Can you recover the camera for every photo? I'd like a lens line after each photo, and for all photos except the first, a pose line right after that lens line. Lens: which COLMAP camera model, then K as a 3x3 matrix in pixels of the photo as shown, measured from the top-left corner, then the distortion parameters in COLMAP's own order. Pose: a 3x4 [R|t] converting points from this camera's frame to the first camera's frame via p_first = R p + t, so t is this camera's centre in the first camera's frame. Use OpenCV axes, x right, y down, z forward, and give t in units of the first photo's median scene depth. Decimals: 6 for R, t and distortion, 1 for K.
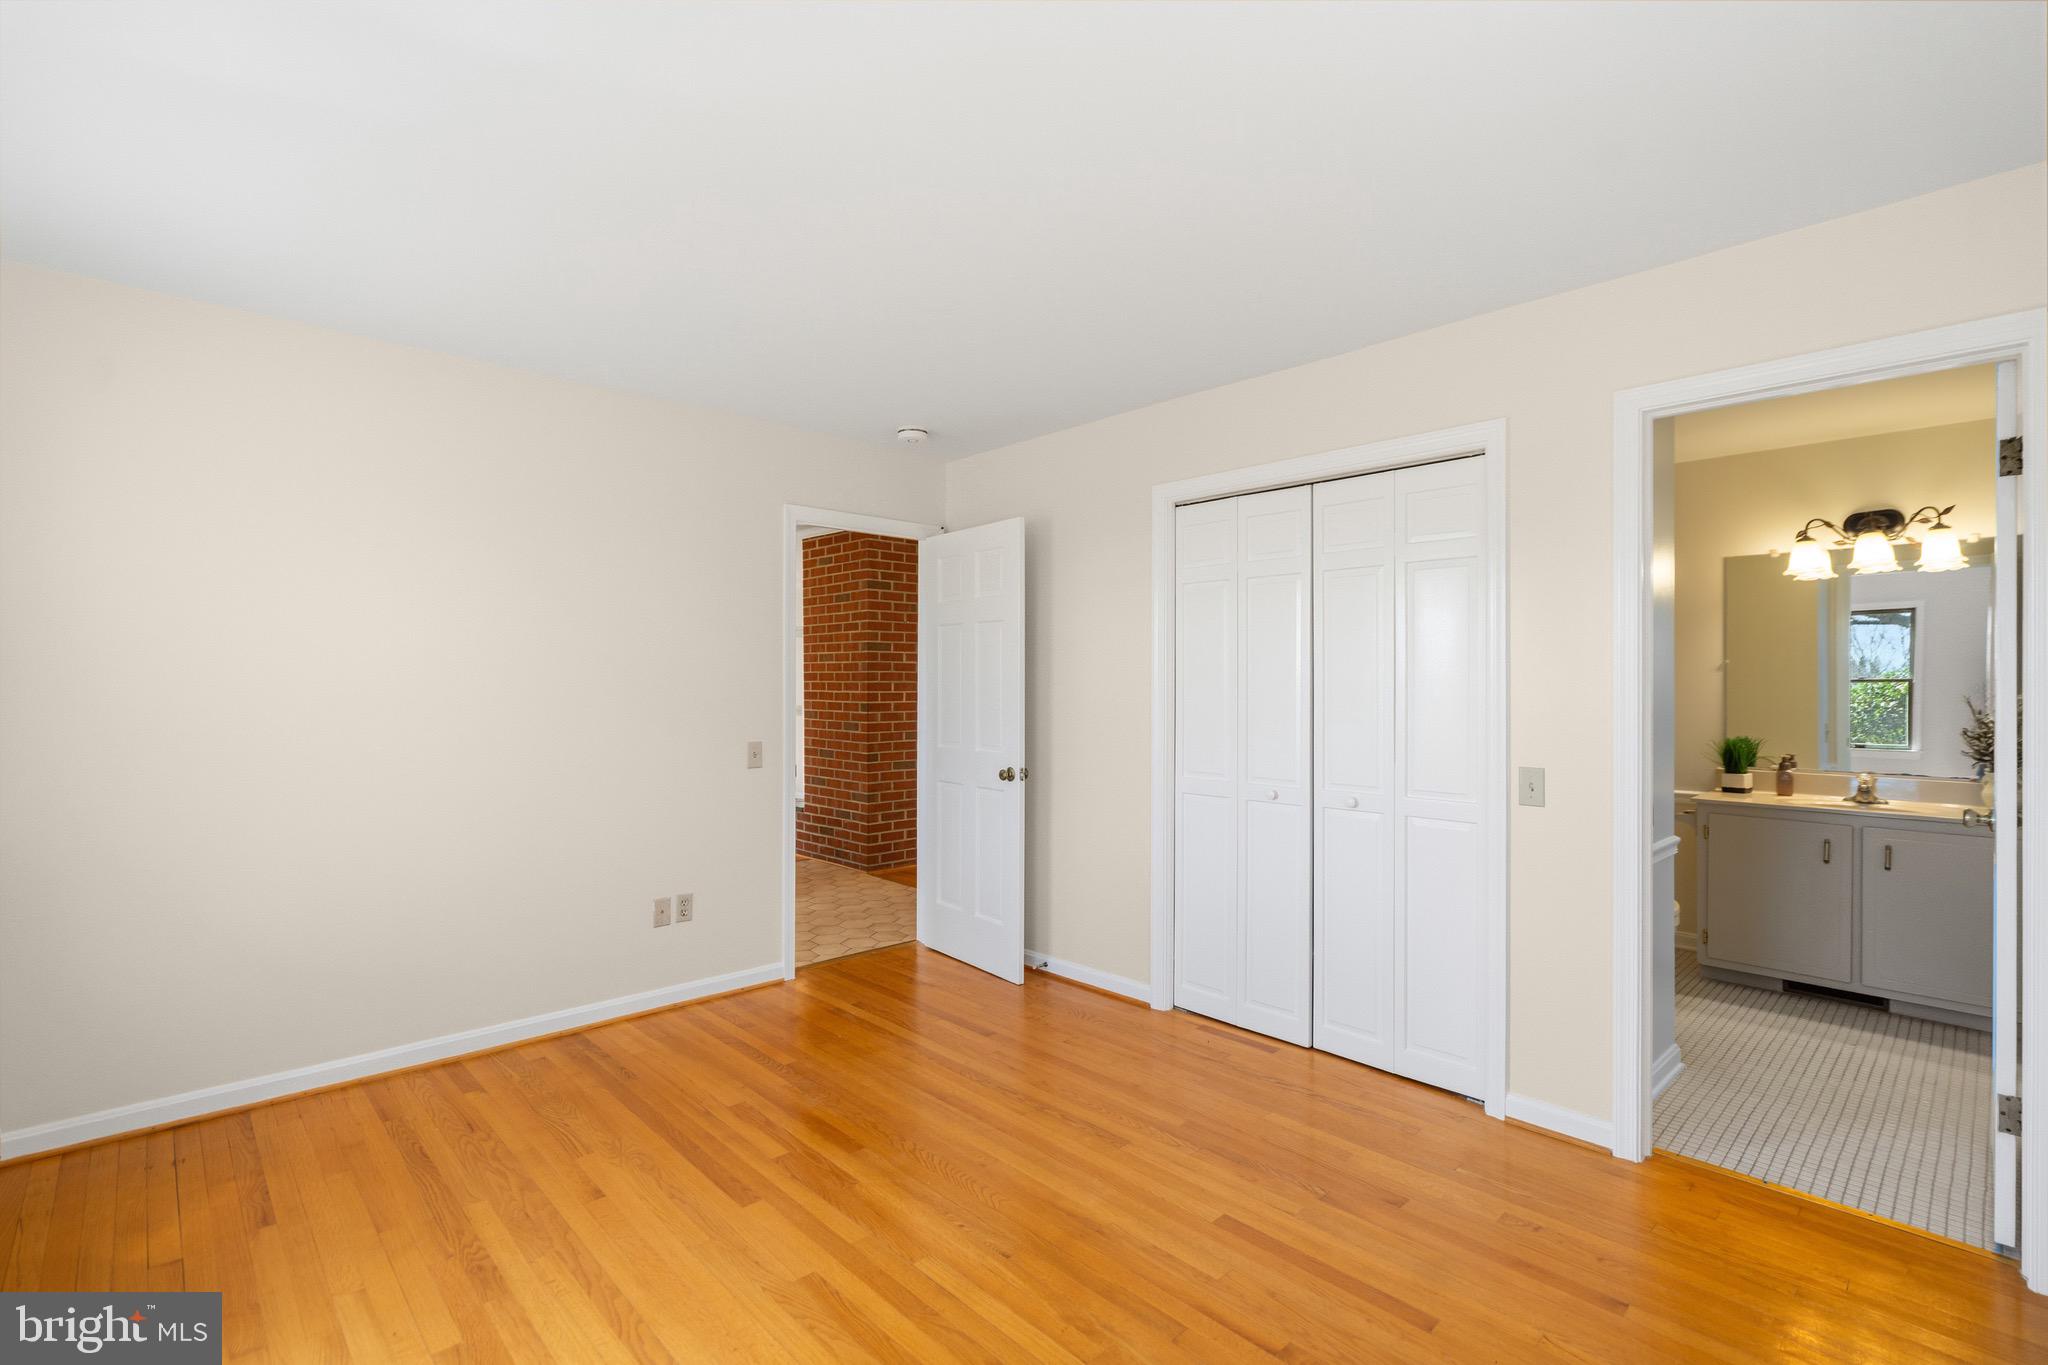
lens RADIAL K [[949.8, 0, 1024.8], [0, 949.8, 682.7], [0, 0, 1]] dist [-0.011514, -0.000265]
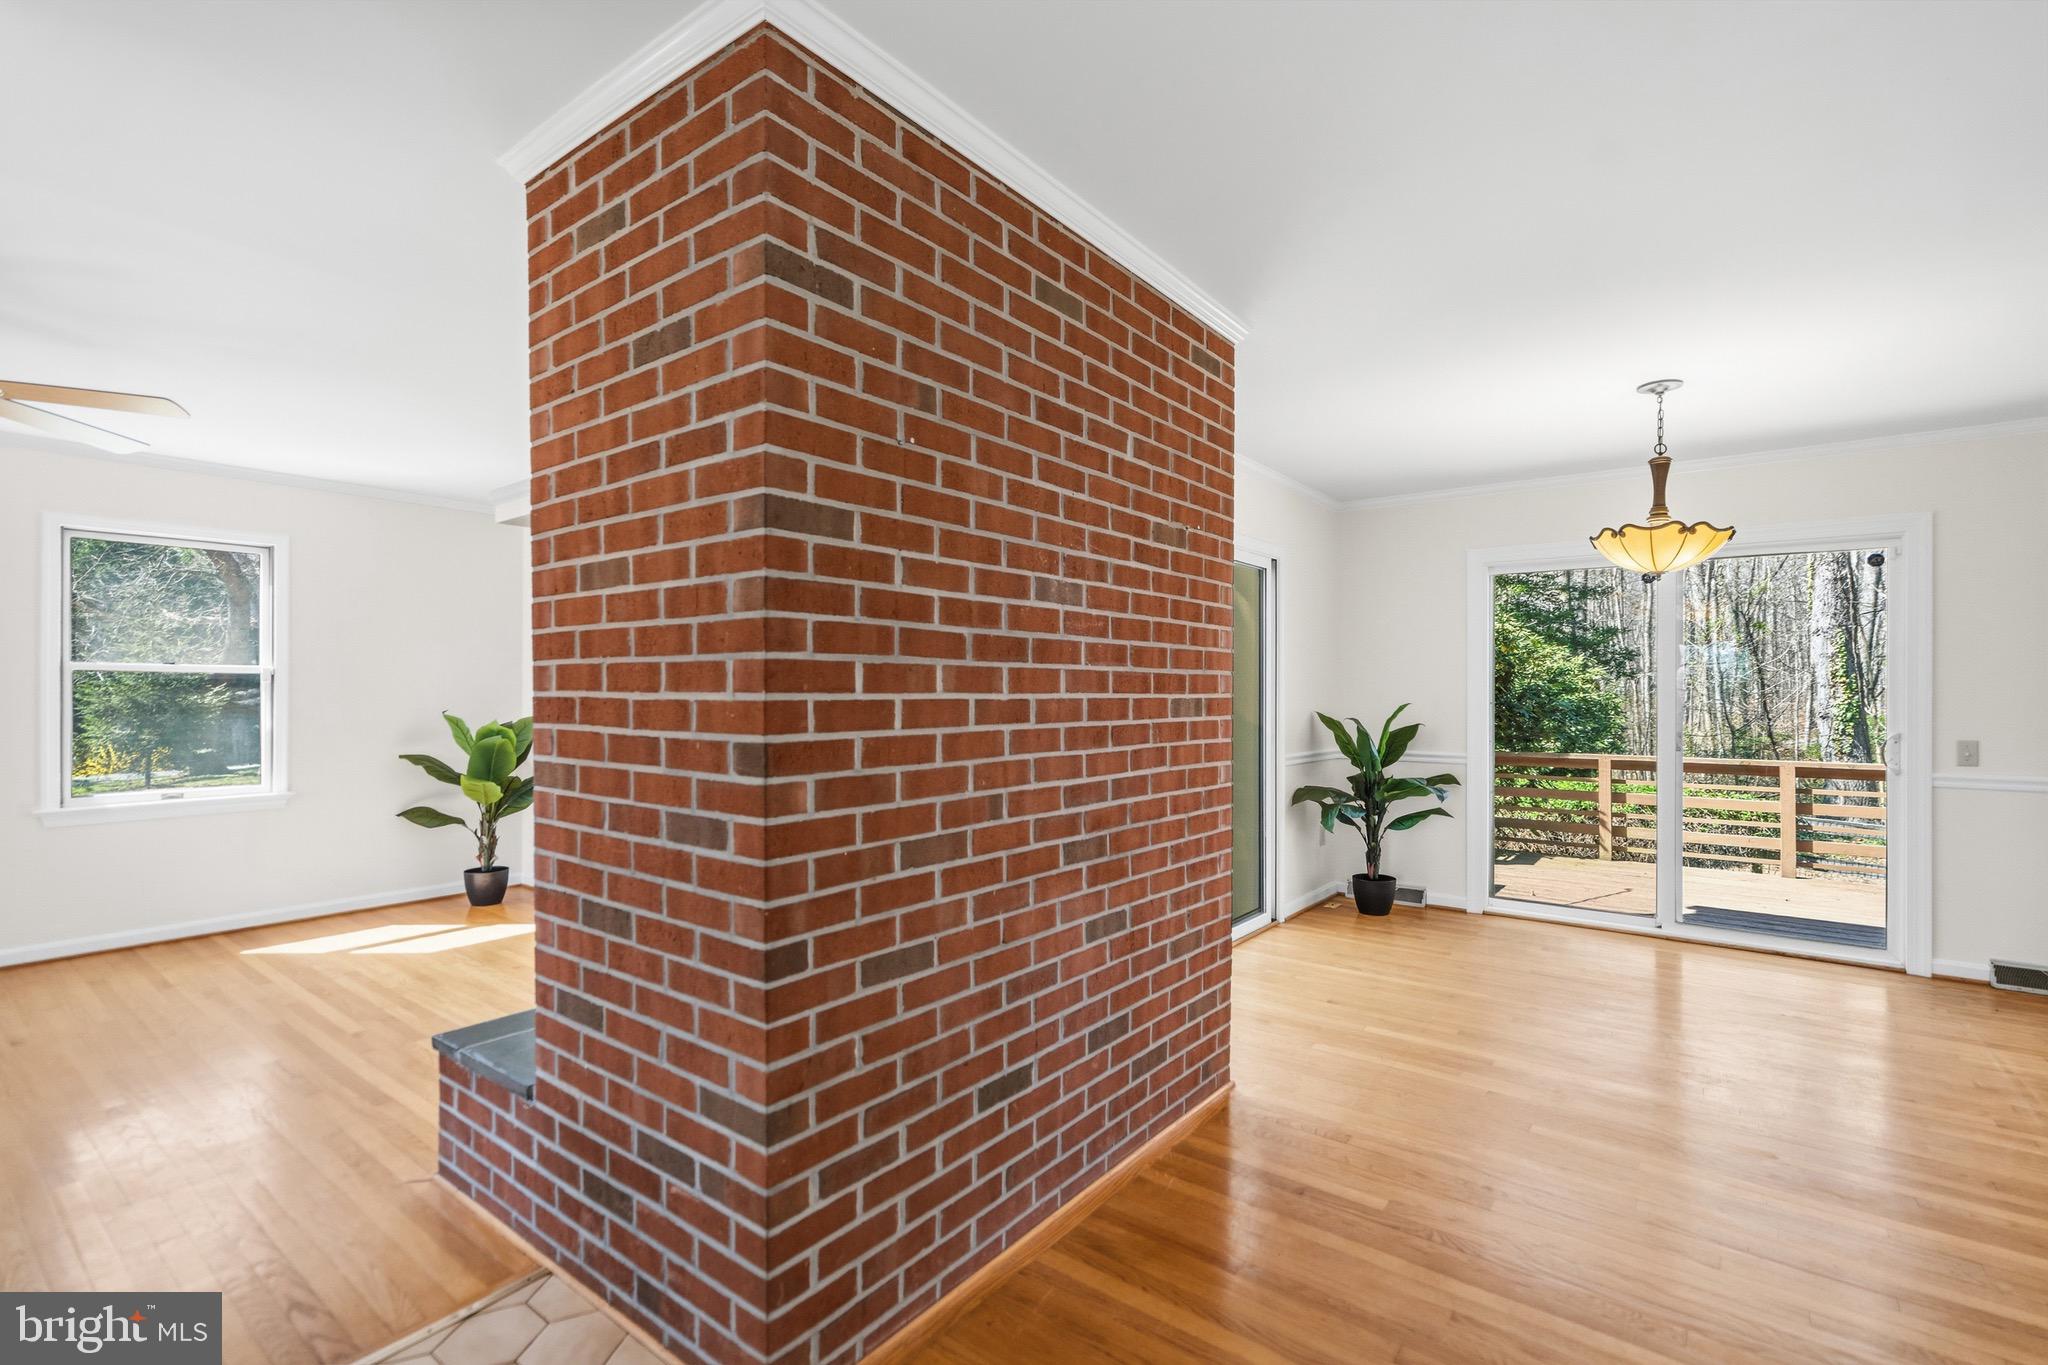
lens RADIAL K [[949.8, 0, 1019.2], [0, 949.8, 689.1], [0, 0, 1]] dist [-0.011514, -0.000265]
pose [[0.990077, -0.001550, 0.140520, -0.132673], [0.001498, 0.999999, 0.000472, 0.007687], [-0.140521, -0.000257, 0.990078, 0.735583]]
